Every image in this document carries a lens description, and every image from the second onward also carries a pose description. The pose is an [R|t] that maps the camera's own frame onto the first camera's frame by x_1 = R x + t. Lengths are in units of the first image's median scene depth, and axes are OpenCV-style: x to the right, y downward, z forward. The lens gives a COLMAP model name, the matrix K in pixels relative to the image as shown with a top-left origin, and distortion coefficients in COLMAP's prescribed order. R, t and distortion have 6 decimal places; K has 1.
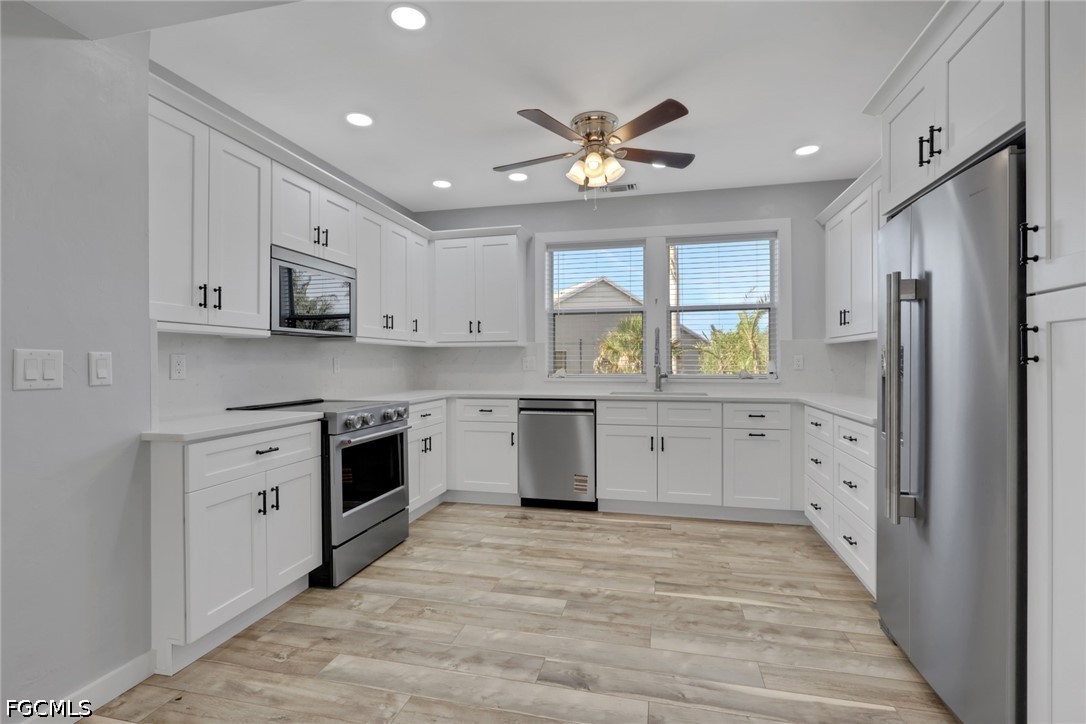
lens RADIAL K [[508.3, 0, 540.2], [0, 508.3, 359.7], [0, 0, 1]] dist [-0.003446, 0.000615]
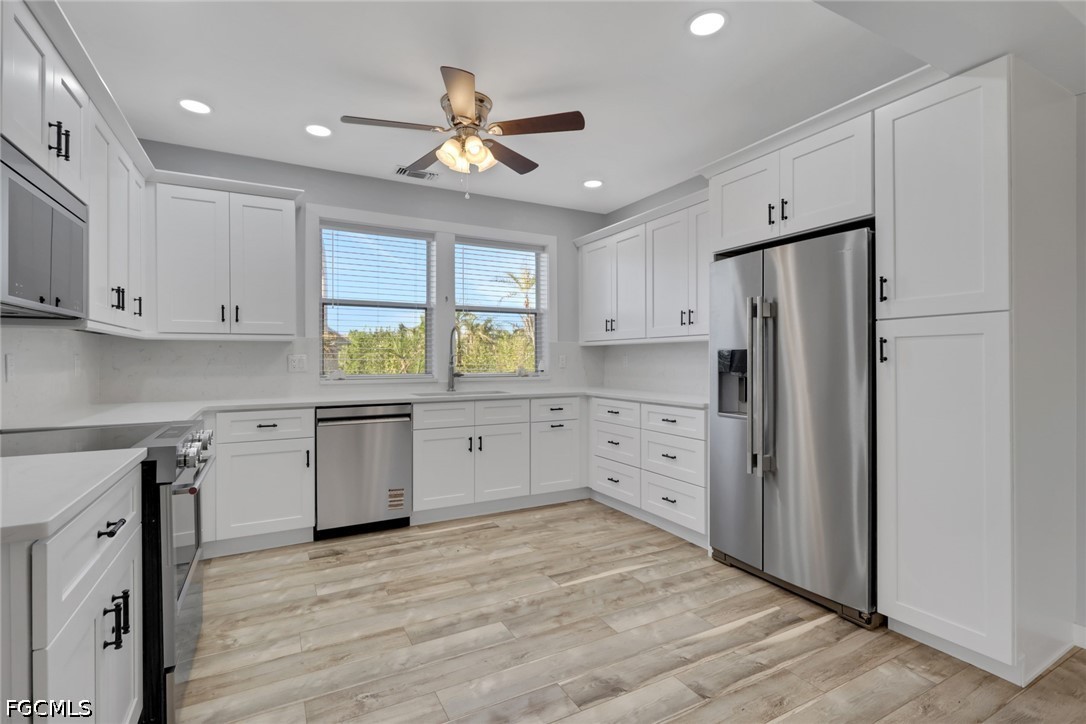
lens RADIAL K [[508.3, 0, 541.0], [0, 508.3, 357.8], [0, 0, 1]] dist [-0.003446, 0.000615]
pose [[0.741598, 0.003255, 0.670836, -0.394597], [-0.002150, 0.999995, -0.002476, 0.000201], [-0.670841, 0.000394, 0.741601, 0.211760]]
